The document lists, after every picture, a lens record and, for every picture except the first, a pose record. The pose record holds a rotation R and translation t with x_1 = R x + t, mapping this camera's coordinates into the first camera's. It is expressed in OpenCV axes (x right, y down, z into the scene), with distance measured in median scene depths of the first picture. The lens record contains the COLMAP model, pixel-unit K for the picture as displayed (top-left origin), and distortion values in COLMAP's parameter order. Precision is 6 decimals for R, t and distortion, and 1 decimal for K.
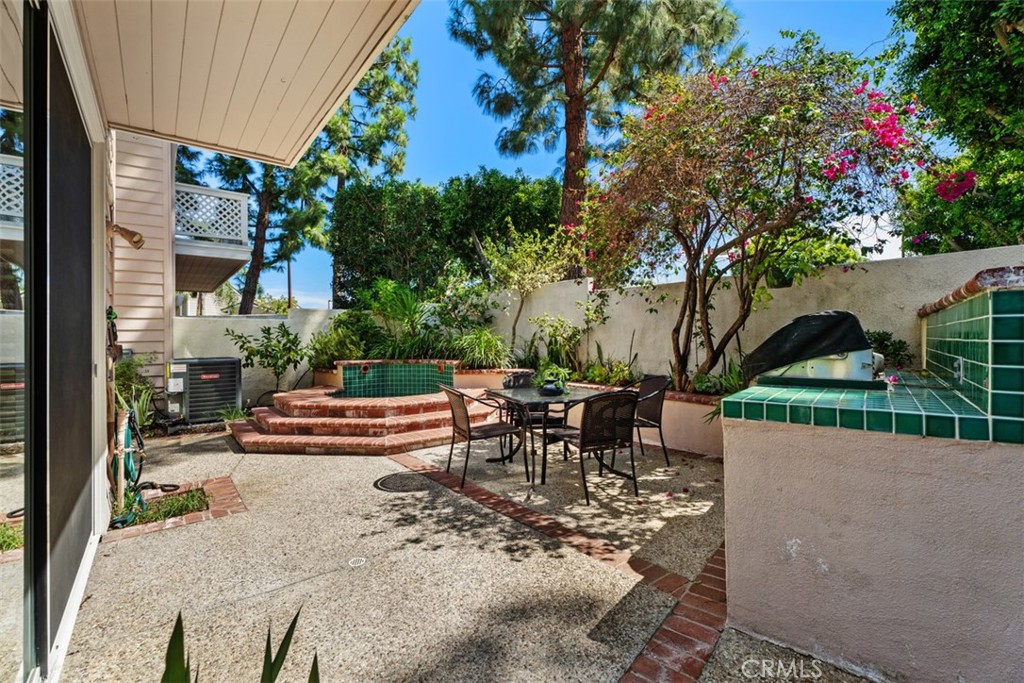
lens RADIAL K [[455.3, 0, 511.8], [0, 455.3, 339.1], [0, 0, 1]] dist [-0.002049, 0.000647]
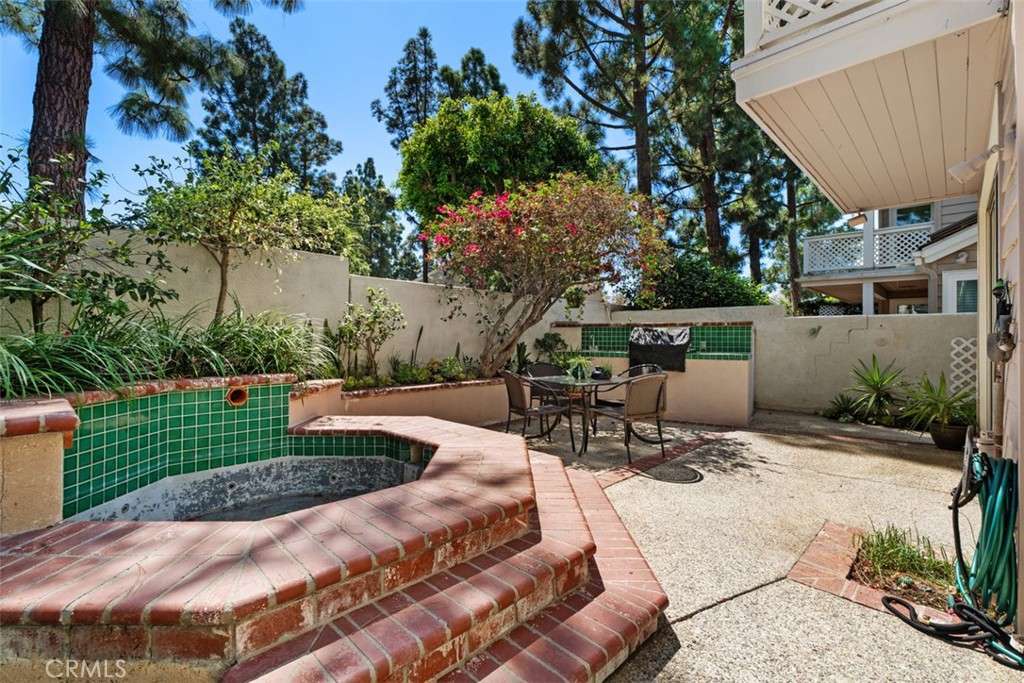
lens RADIAL K [[455.3, 0, 512.1], [0, 455.3, 341.1], [0, 0, 1]] dist [-0.002049, 0.000647]
pose [[-0.126952, 0.000620, 0.991909, -1.313925], [0.004837, 0.999988, -0.000006, 0.021106], [-0.991897, 0.004797, -0.126954, 1.633383]]
